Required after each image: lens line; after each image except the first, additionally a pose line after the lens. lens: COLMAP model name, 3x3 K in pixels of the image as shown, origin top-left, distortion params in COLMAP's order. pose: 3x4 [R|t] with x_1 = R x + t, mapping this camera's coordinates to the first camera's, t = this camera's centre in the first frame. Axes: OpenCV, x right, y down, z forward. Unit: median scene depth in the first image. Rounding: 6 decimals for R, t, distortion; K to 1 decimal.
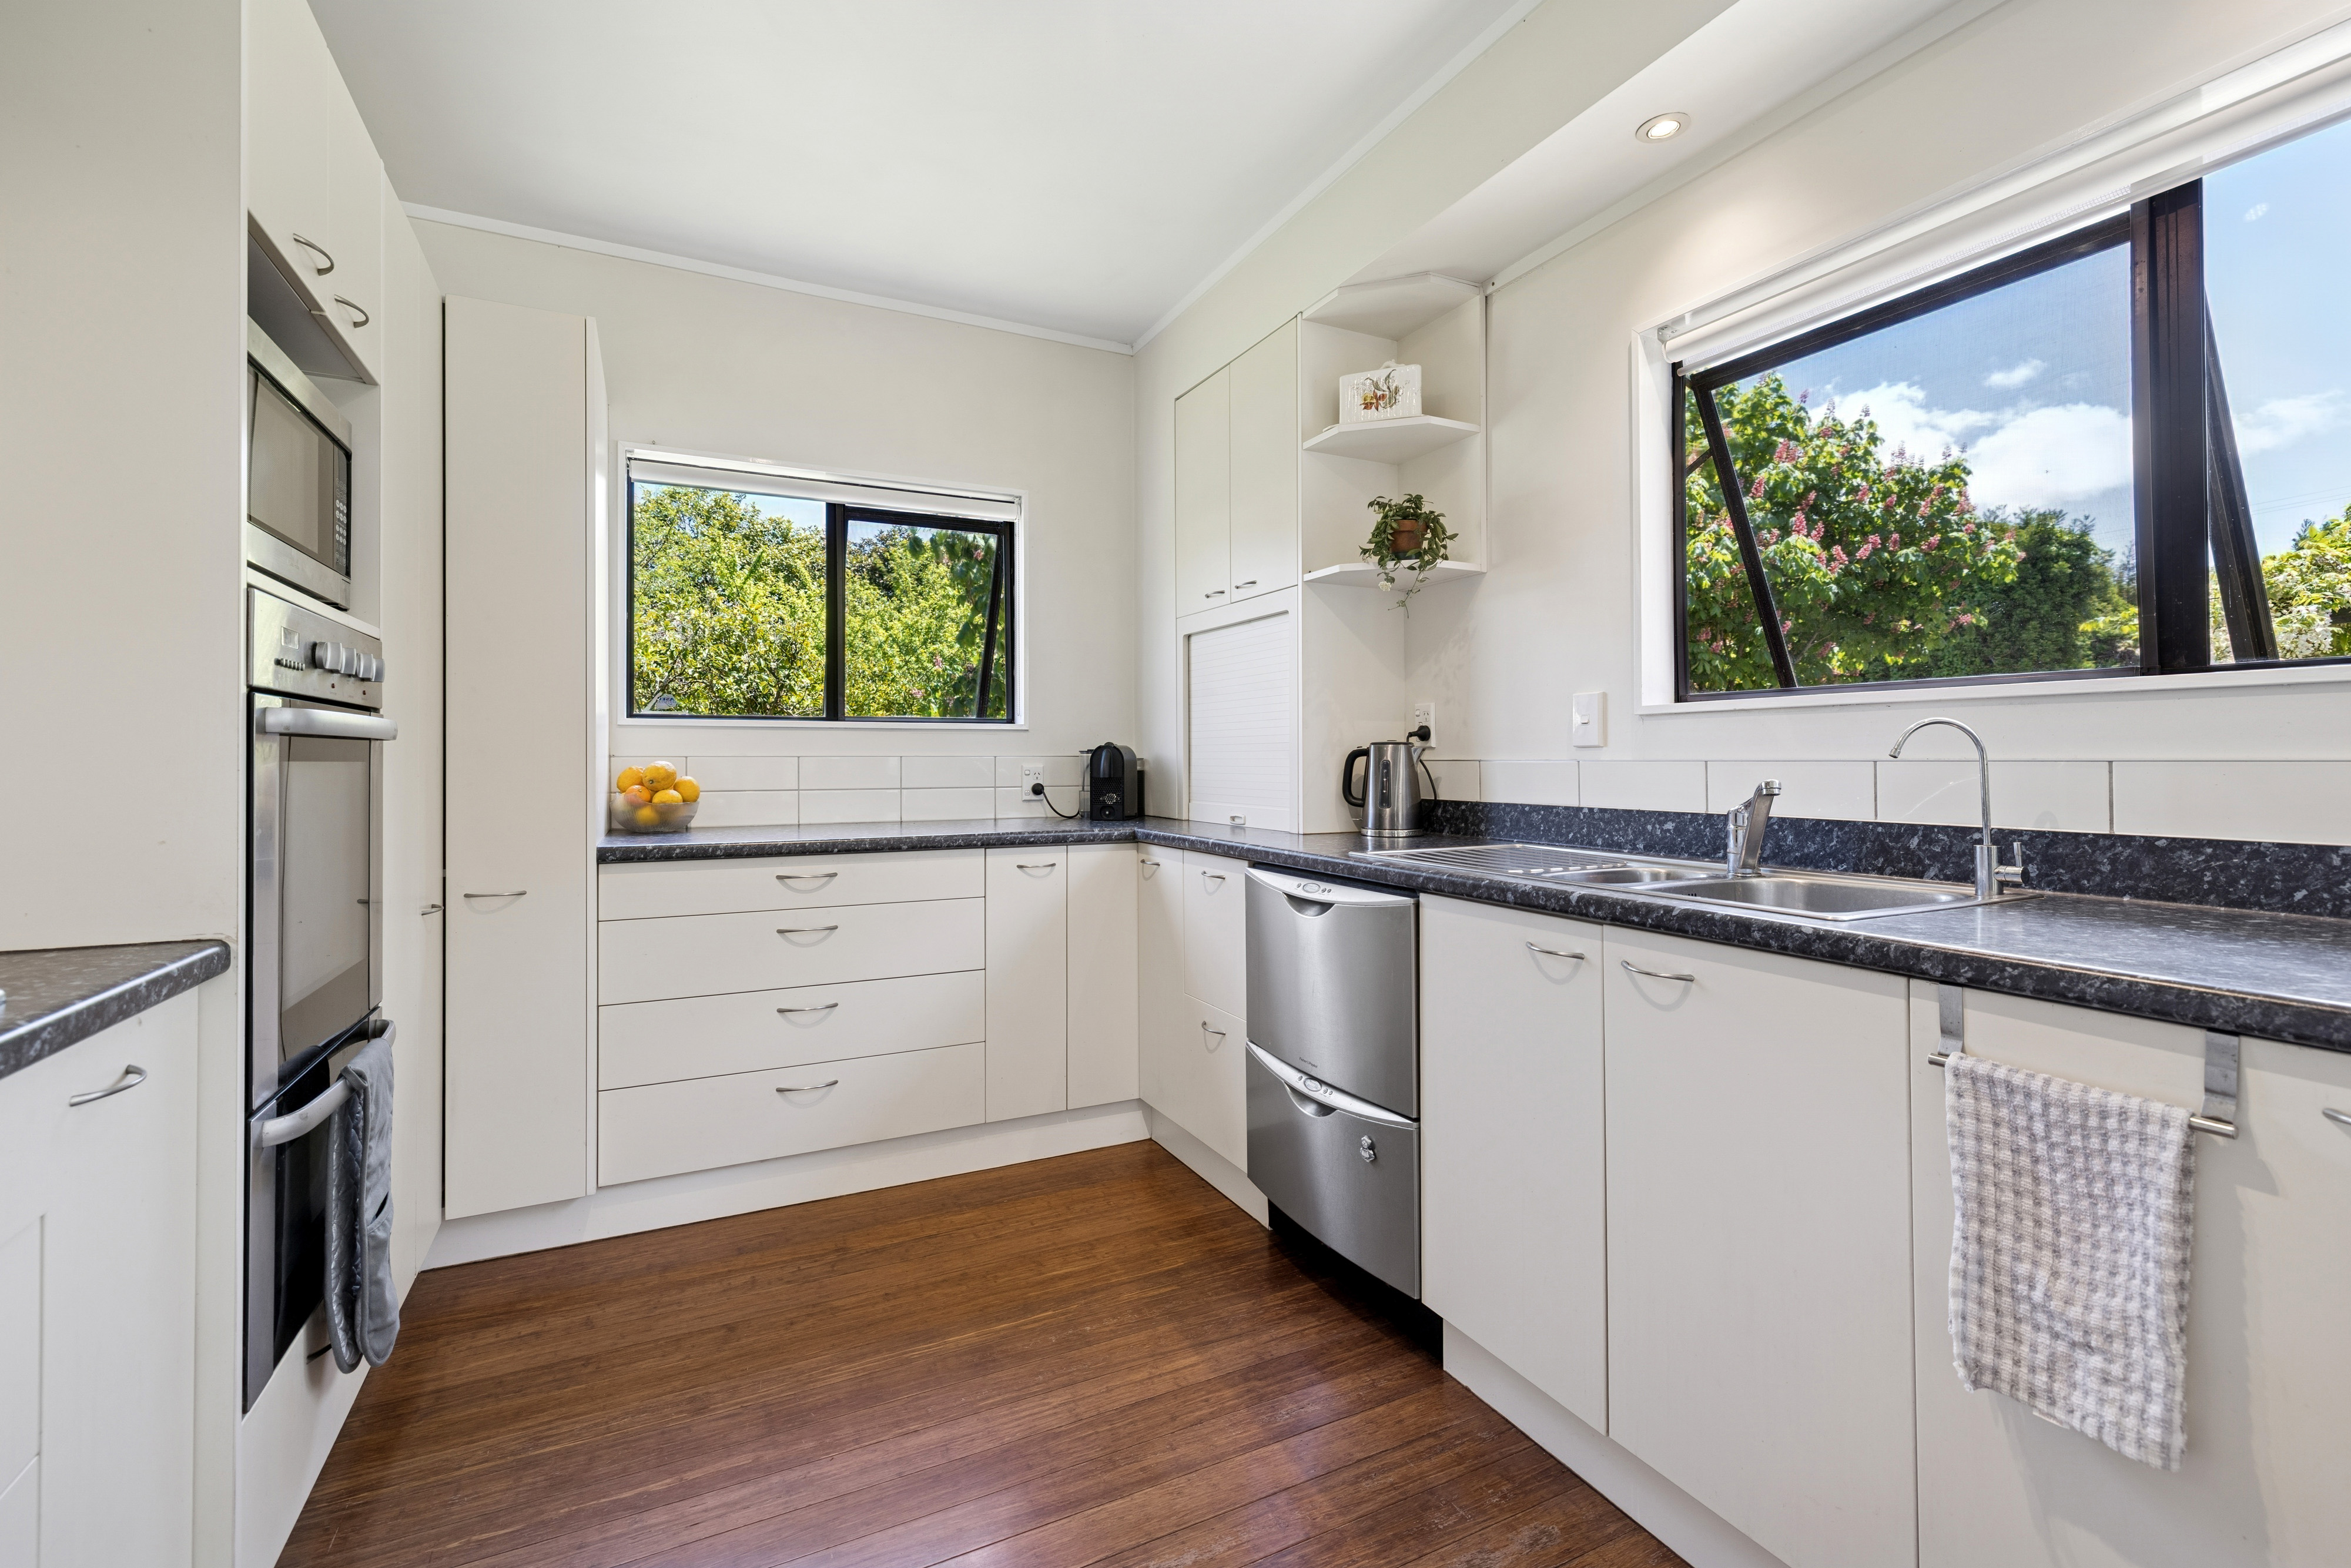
lens RADIAL K [[1013.3, 0, 1172.7], [0, 1013.3, 763.1], [0, 0, 1]] dist [0.001546, 0.000035]
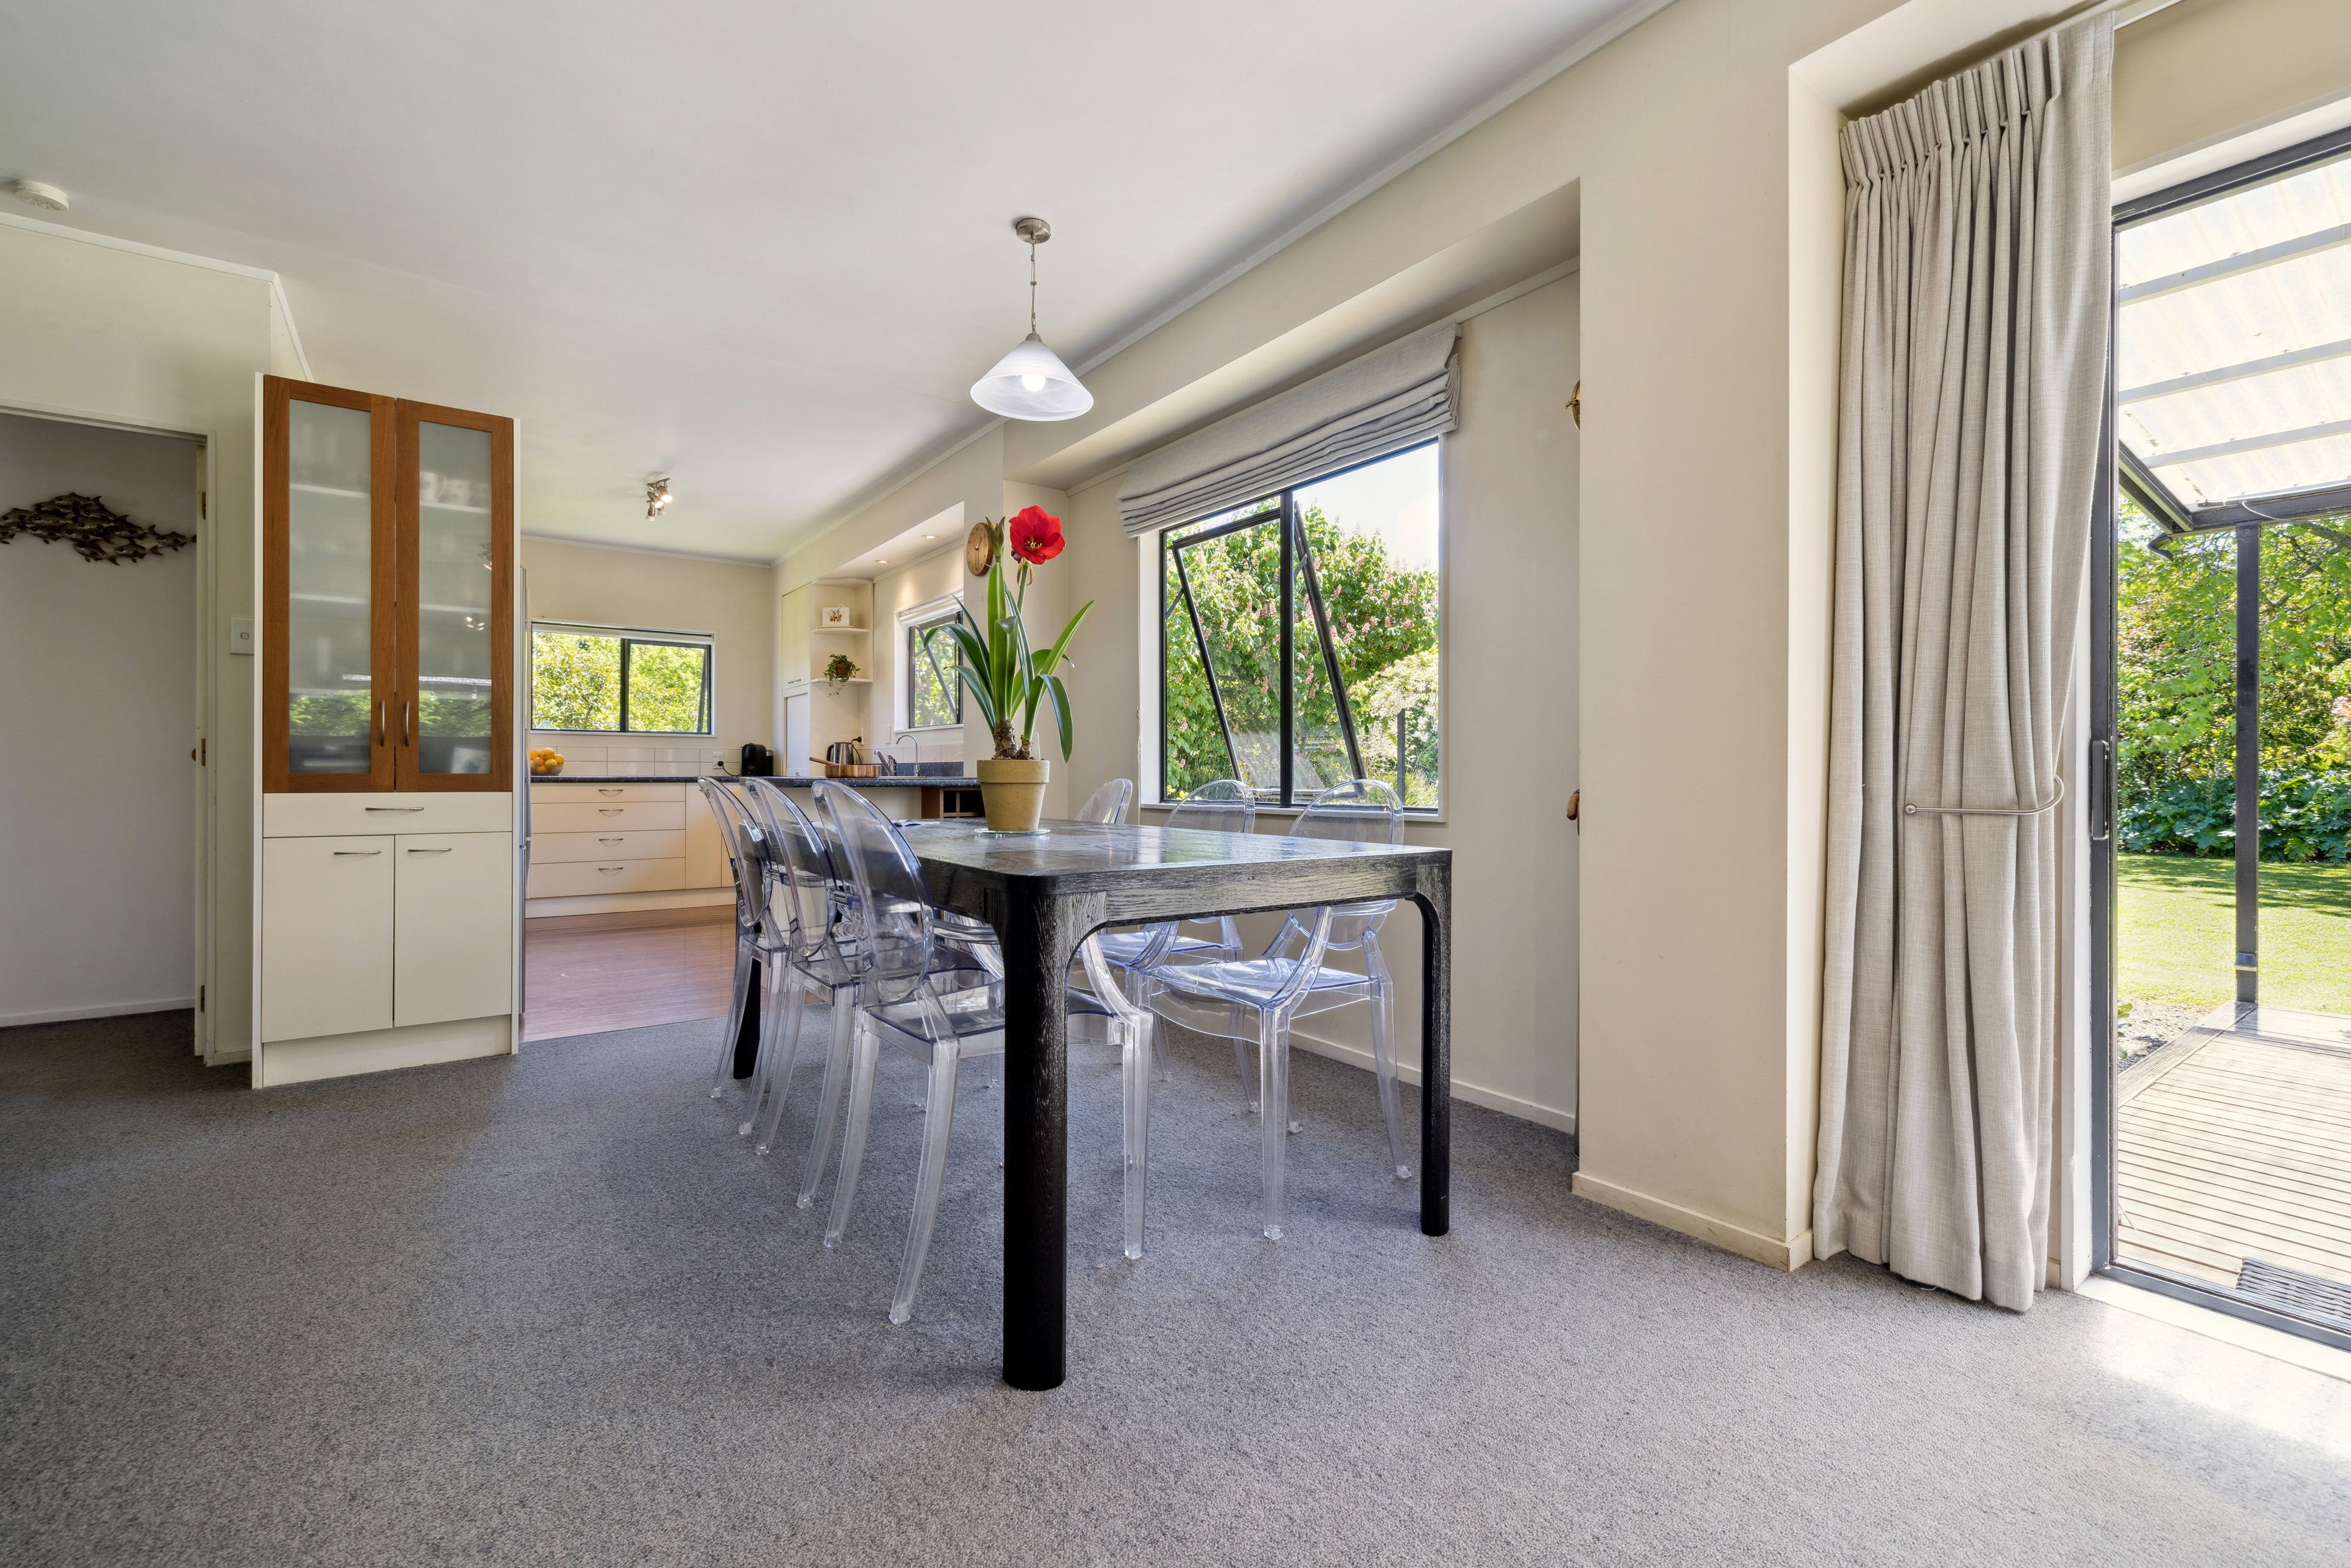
lens RADIAL K [[1013.3, 0, 1178.8], [0, 1013.3, 786.4], [0, 0, 1]] dist [0.001546, 0.000035]
pose [[0.986343, 0.002429, 0.164688, 0.519511], [-0.003650, 0.999968, 0.007107, 0.058586], [-0.164665, -0.007611, 0.986320, -1.447437]]
